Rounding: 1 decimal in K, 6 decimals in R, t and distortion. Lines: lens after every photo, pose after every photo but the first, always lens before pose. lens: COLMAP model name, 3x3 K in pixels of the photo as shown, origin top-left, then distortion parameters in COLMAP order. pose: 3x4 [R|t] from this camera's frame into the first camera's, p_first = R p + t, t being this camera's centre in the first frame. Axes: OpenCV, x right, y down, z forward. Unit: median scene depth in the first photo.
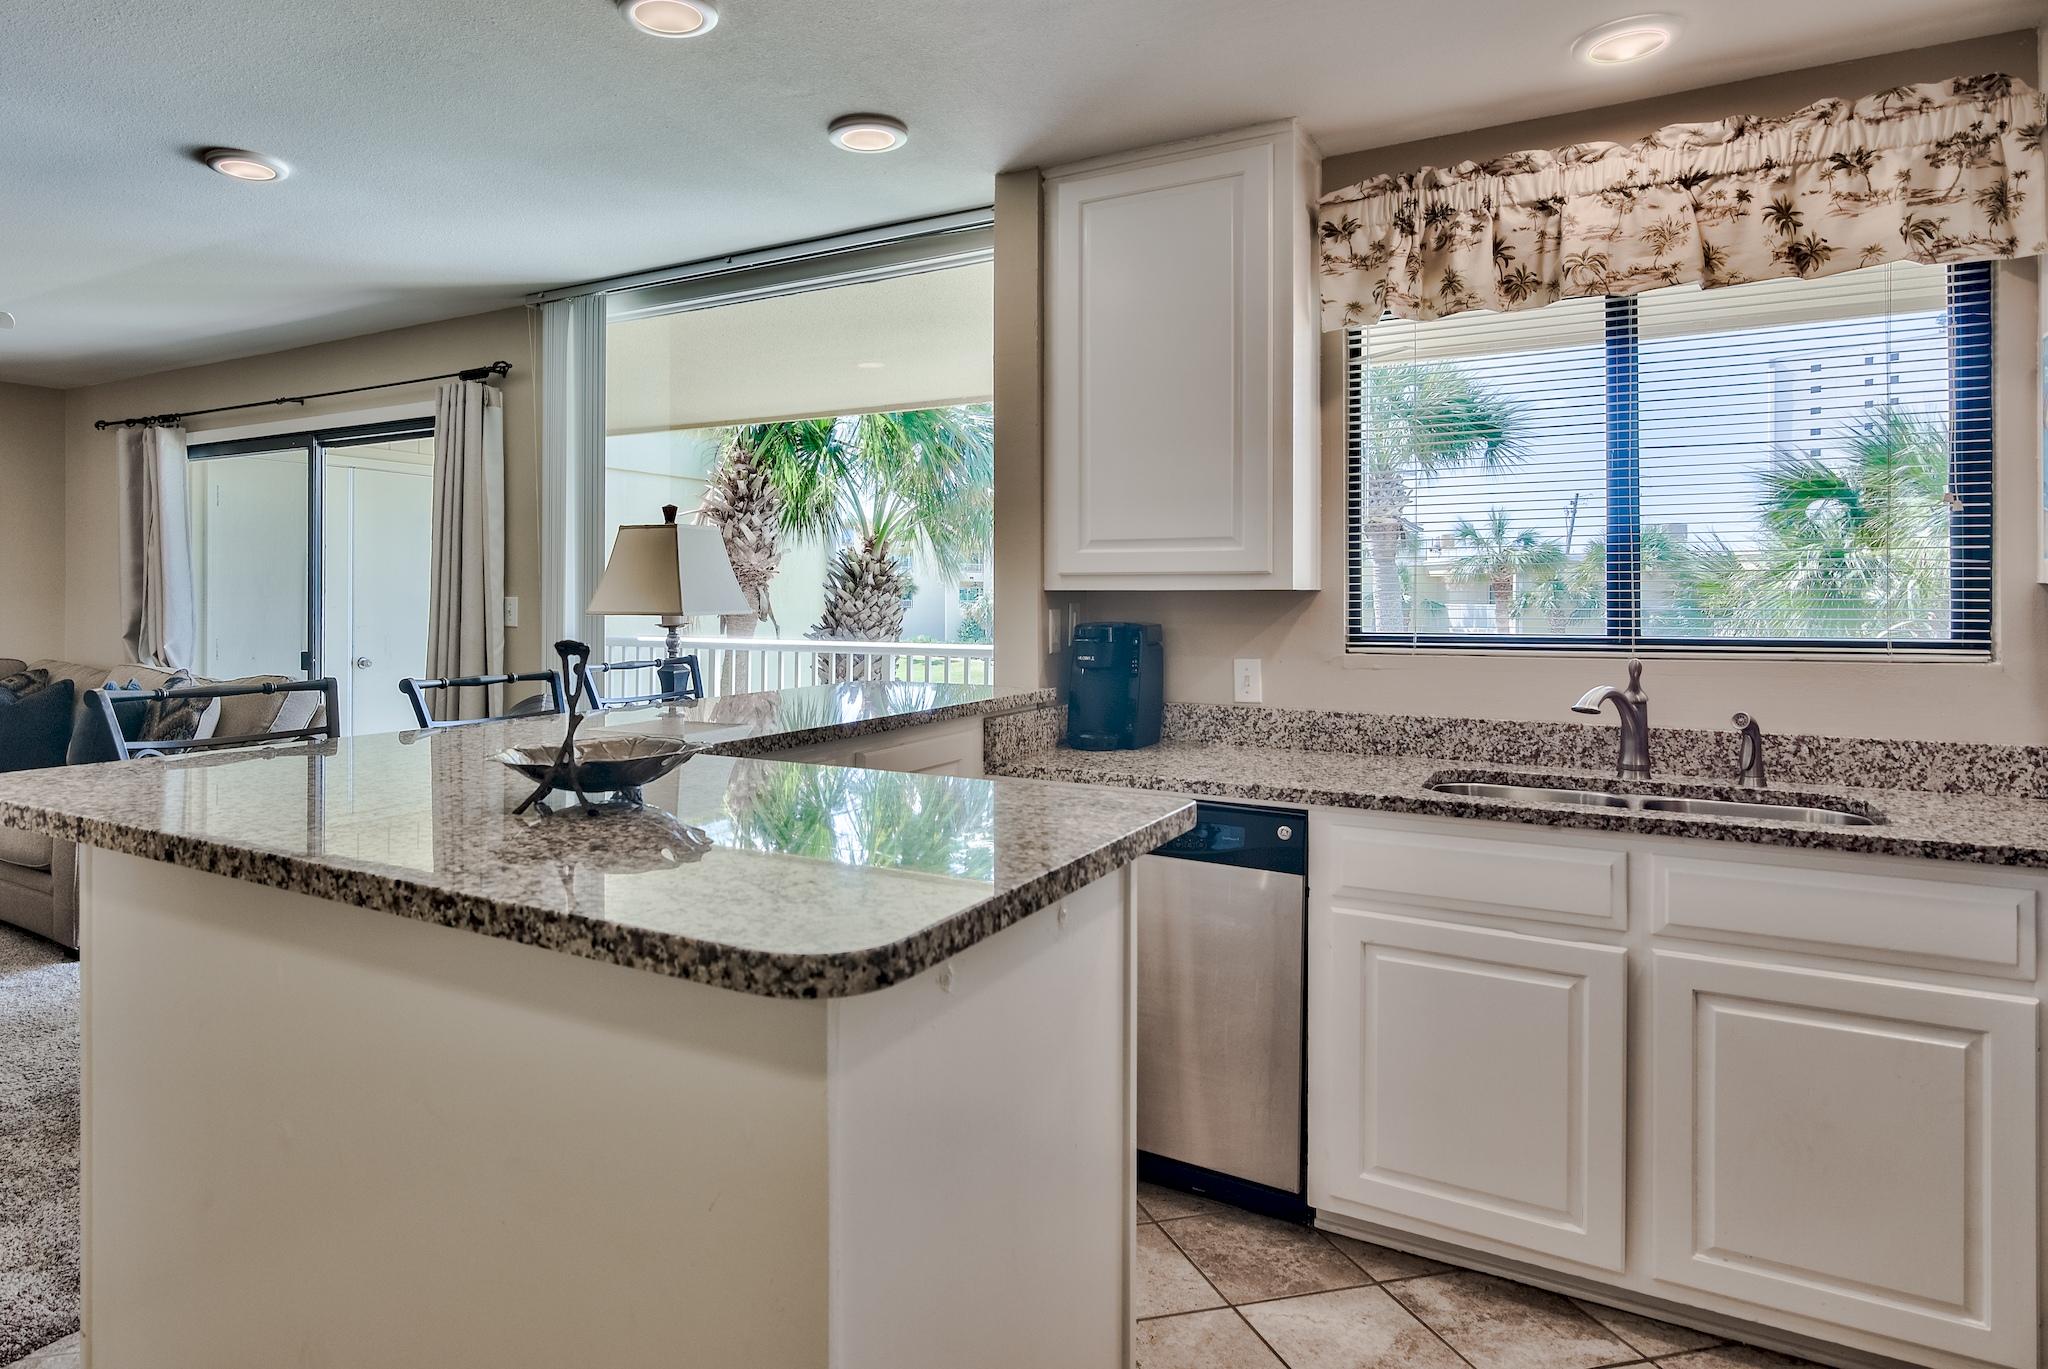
lens RADIAL K [[1165.1, 0, 927.5], [0, 1165.1, 595.3], [0, 0, 1]] dist [-0.003136, -0.000583]
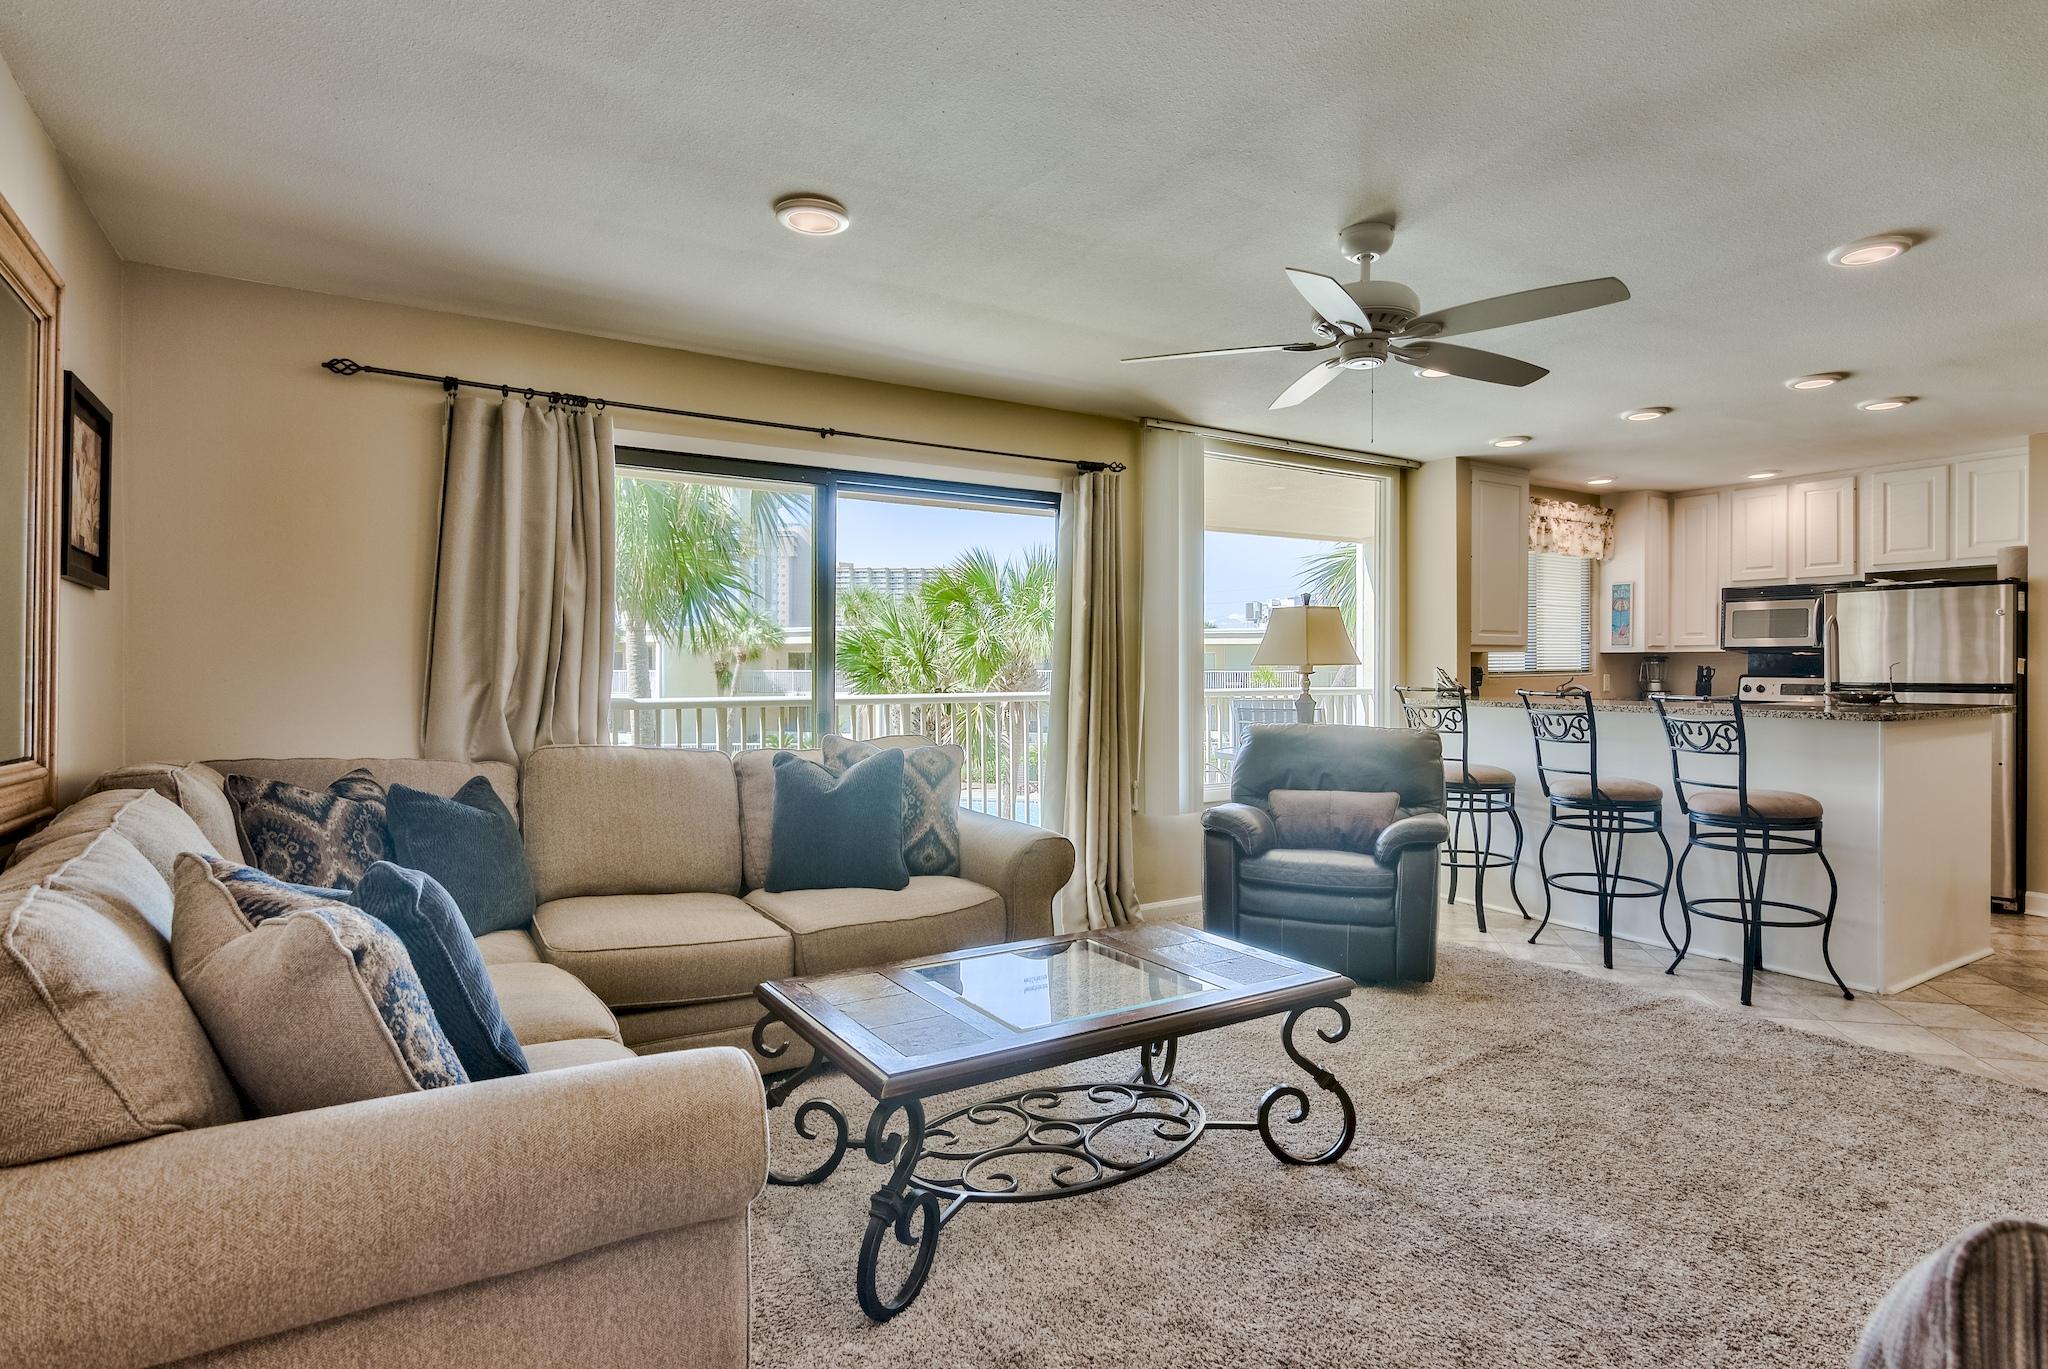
lens RADIAL K [[1033.8, 0, 1032.7], [0, 1033.8, 674.2], [0, 0, 1]] dist [-0.001407, -0.000270]
pose [[0.453745, -0.009920, 0.891076, -2.203639], [-0.000206, 0.999937, 0.011237, 0.017853], [-0.891131, -0.005282, 0.453714, 0.924535]]
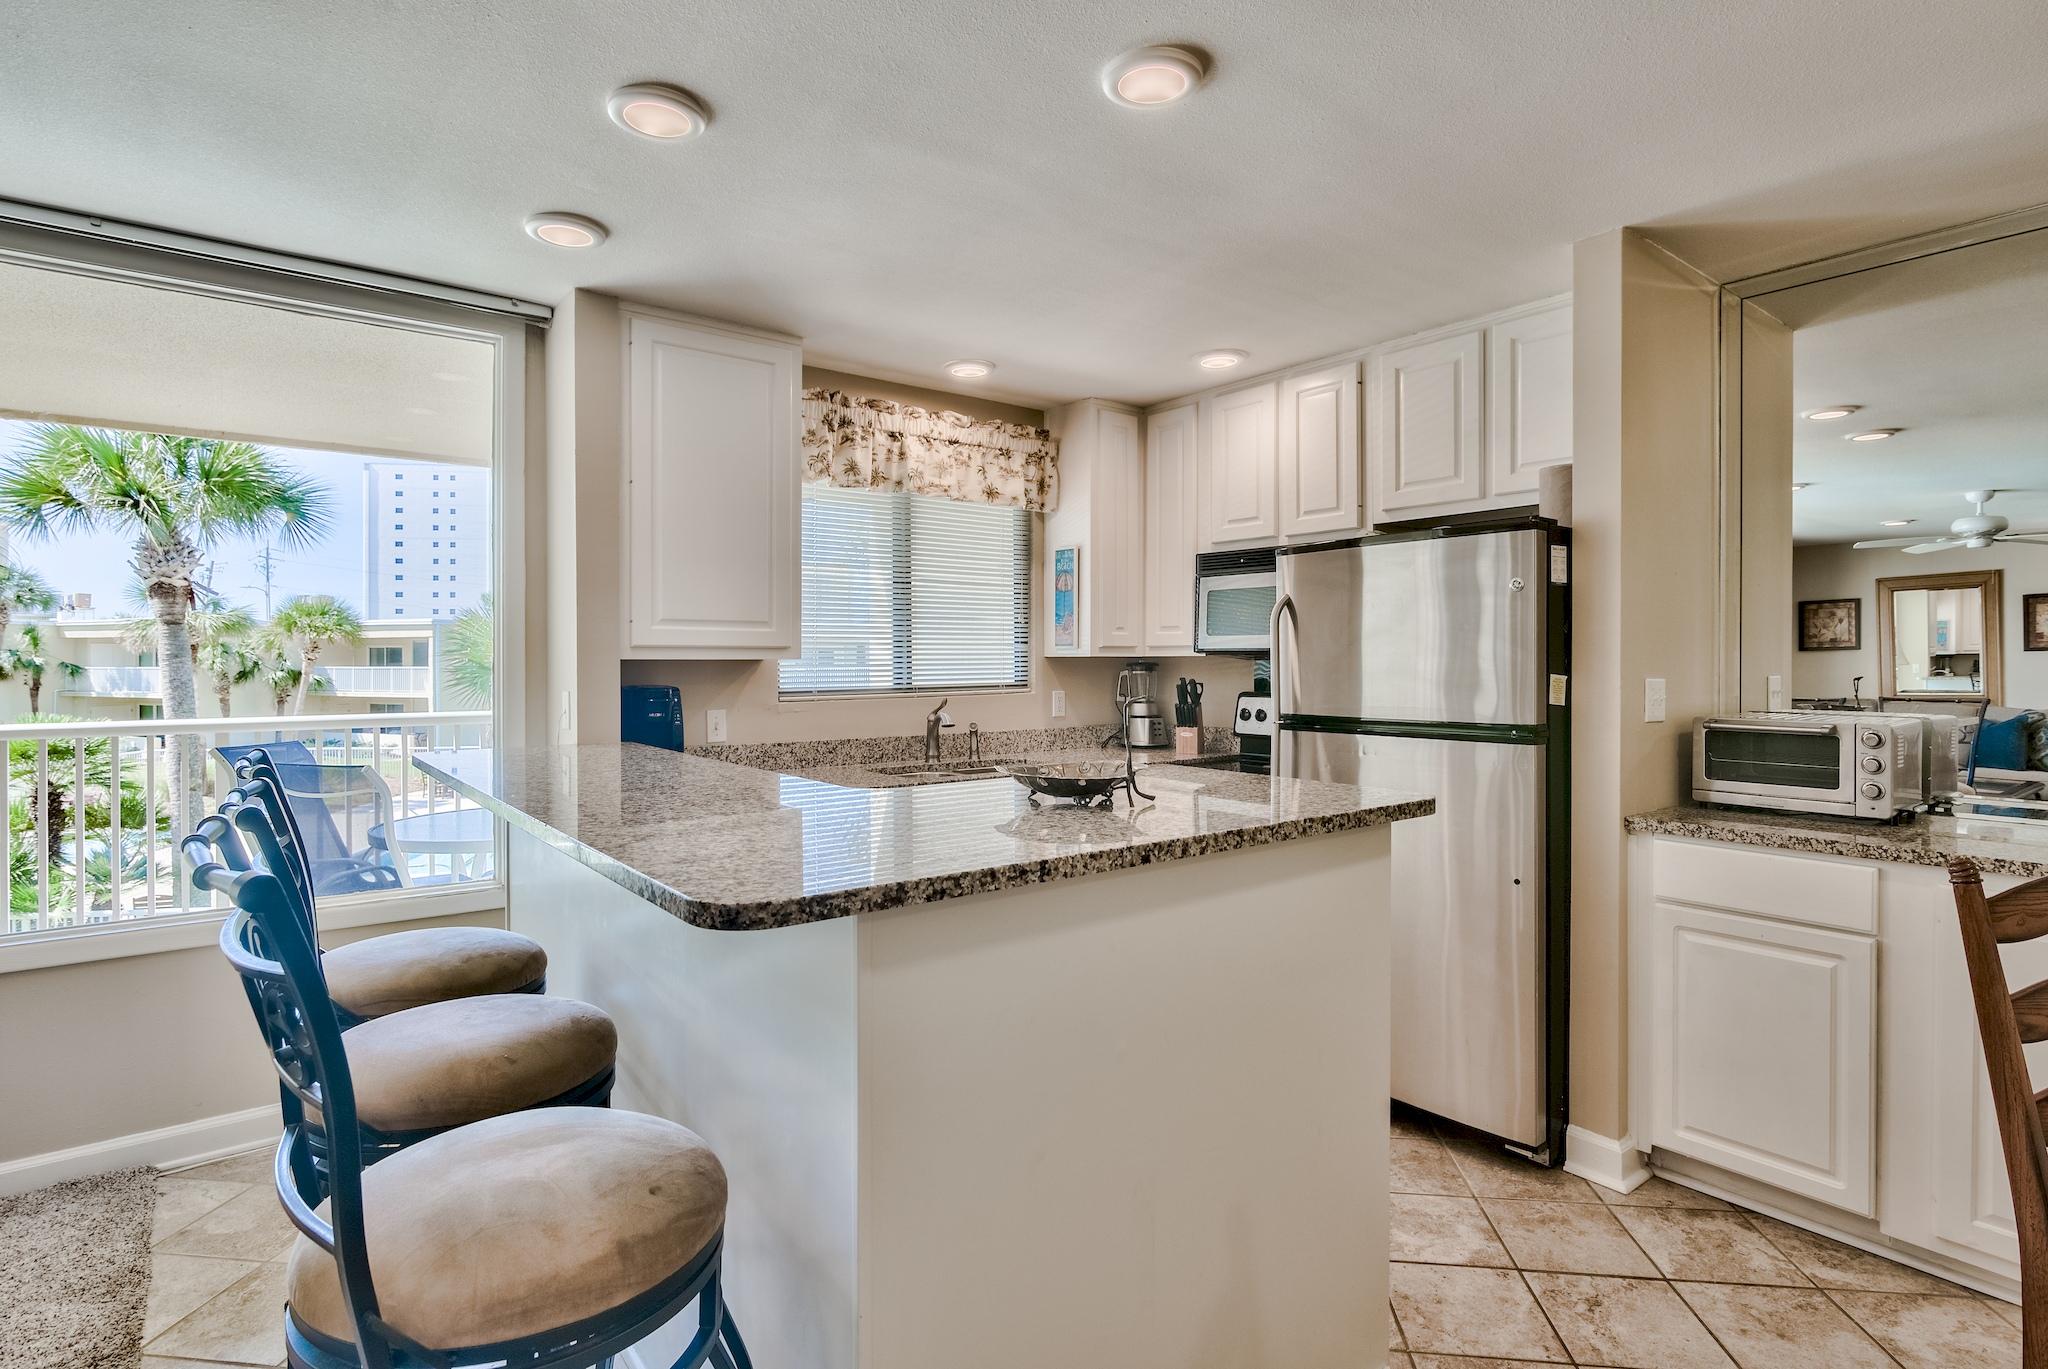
lens RADIAL K [[1012.8, 0, 977.6], [0, 1012.8, 669.3], [0, 0, 1]] dist [-0.002949, -0.000112]
pose [[0.382060, -0.010981, 0.924072, -0.770817], [-0.000188, 0.999928, 0.011960, -0.007606], [-0.924138, -0.004744, 0.382030, 0.302004]]
